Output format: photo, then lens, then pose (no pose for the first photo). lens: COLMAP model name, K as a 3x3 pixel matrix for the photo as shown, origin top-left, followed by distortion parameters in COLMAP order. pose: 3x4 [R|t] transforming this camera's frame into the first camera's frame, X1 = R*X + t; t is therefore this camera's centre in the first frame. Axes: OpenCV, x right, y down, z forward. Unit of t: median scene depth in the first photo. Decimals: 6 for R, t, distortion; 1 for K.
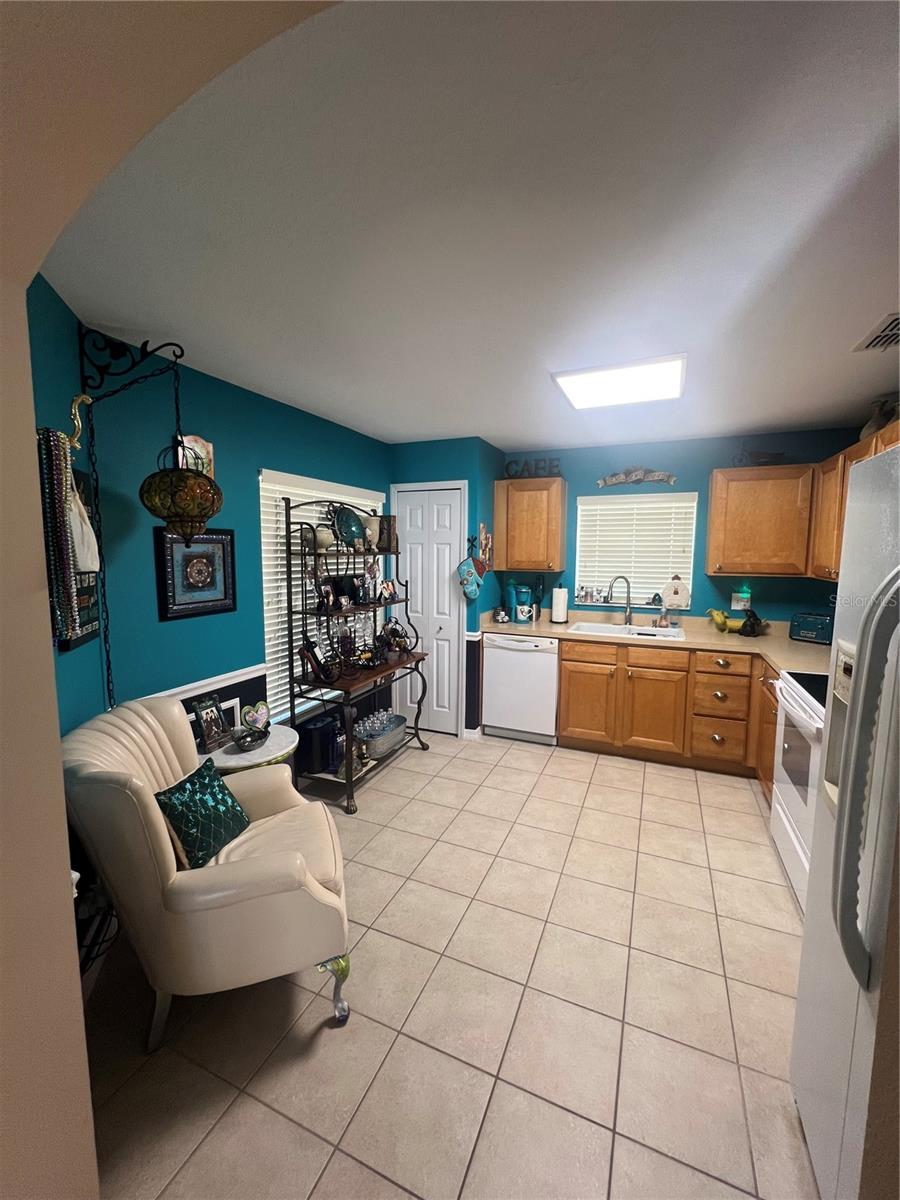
lens RADIAL K [[483.6, 0, 447.1], [0, 483.6, 596.4], [0, 0, 1]] dist [-0.000344, 0.000929]
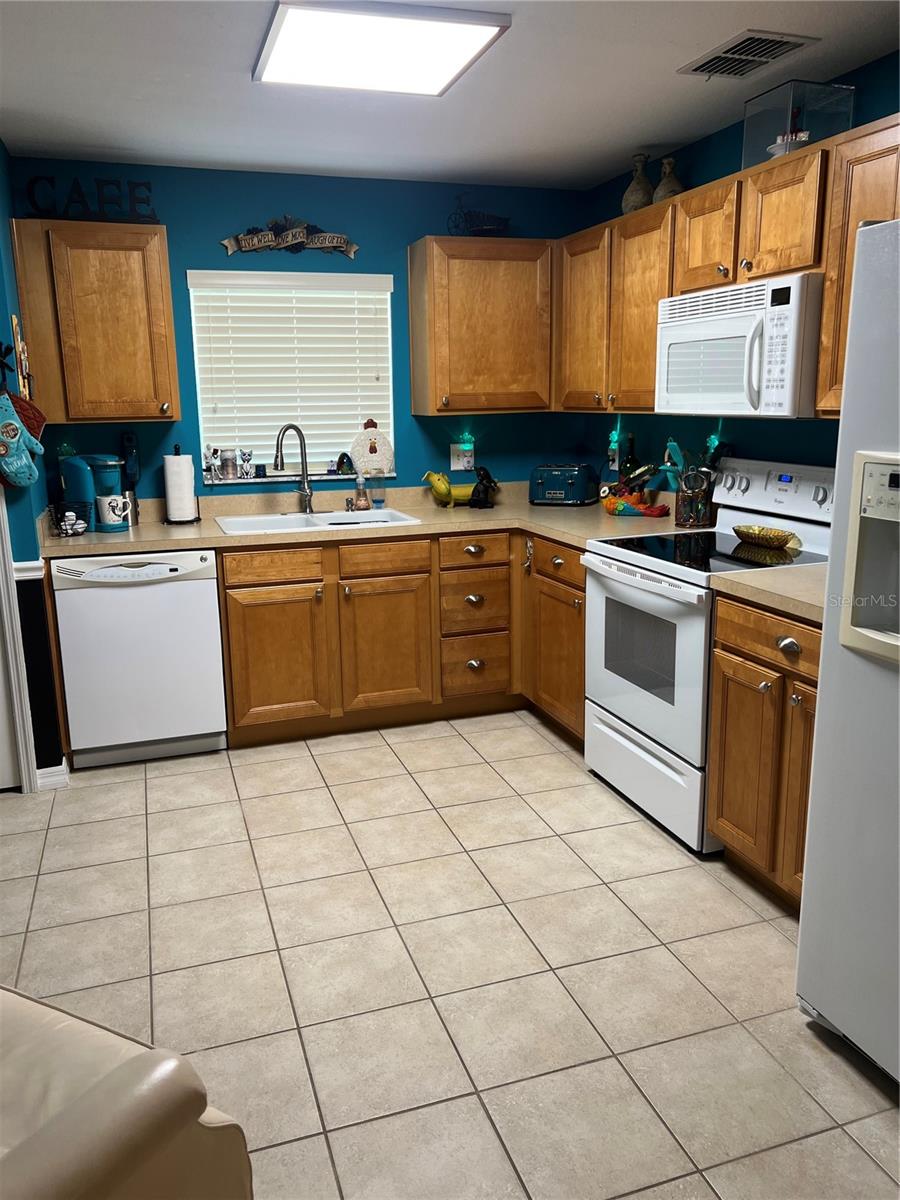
lens RADIAL K [[903.3, 0, 444.5], [0, 903.3, 602.5], [0, 0, 1]] dist [0.050465, -0.055856]
pose [[0.745603, -0.167524, 0.644990, -0.227607], [0.085187, 0.983906, 0.157076, 0.011019], [-0.660923, -0.062172, 0.747874, 0.098977]]
